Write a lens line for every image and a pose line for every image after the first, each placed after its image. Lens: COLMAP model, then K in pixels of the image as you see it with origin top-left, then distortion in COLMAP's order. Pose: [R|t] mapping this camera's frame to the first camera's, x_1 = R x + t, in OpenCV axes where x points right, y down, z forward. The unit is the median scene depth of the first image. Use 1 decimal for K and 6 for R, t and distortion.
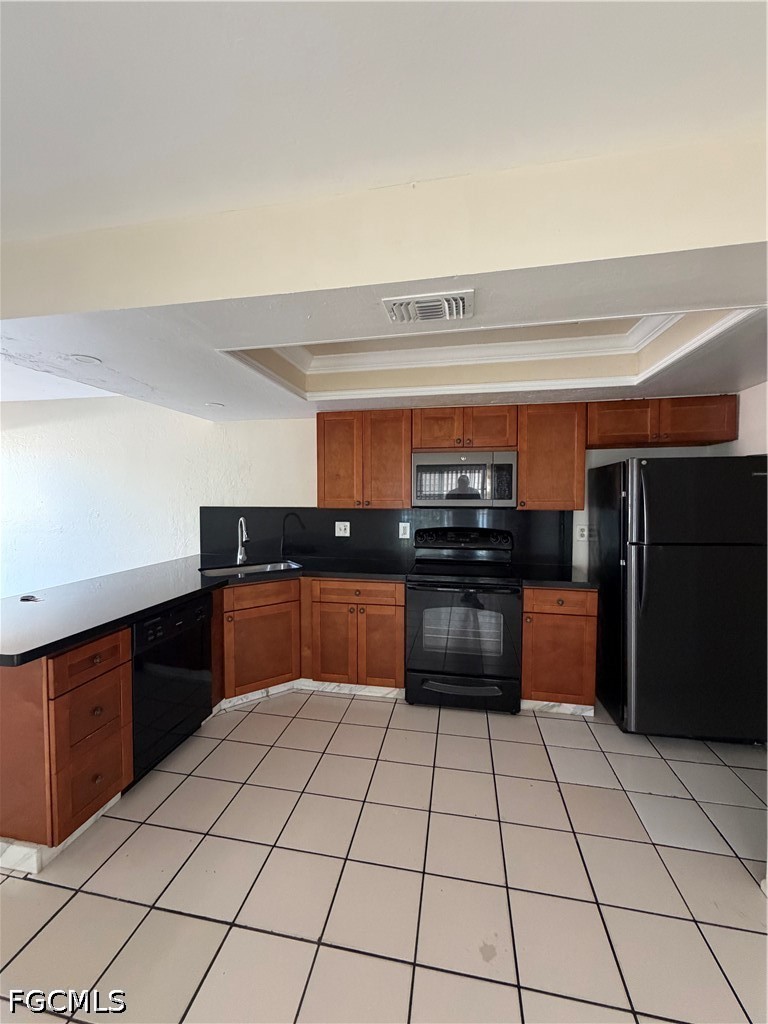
lens RADIAL K [[409.0, 0, 384.0], [0, 409.0, 512.0], [0, 0, 1]] dist [0.001659, -0.000334]
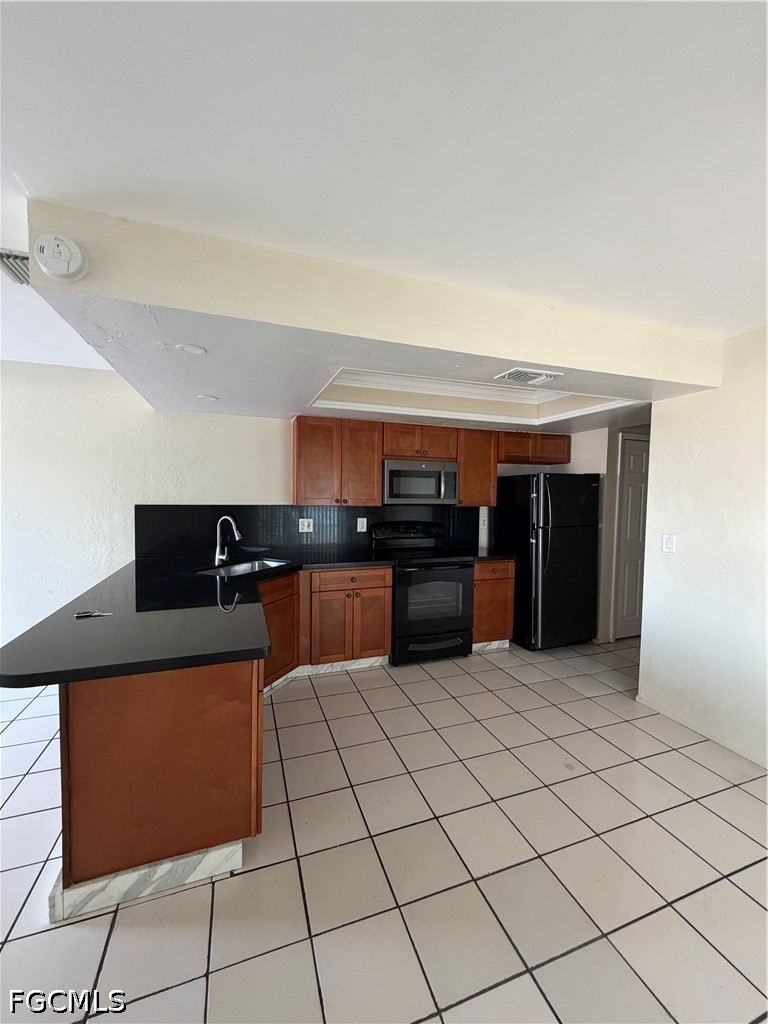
lens RADIAL K [[409.0, 0, 384.0], [0, 409.0, 512.0], [0, 0, 1]] dist [0.001659, -0.000334]
pose [[0.859460, -0.013492, 0.511026, -0.572364], [0.009159, 0.999898, 0.010996, -0.003794], [-0.511122, -0.004770, 0.859495, -0.027347]]
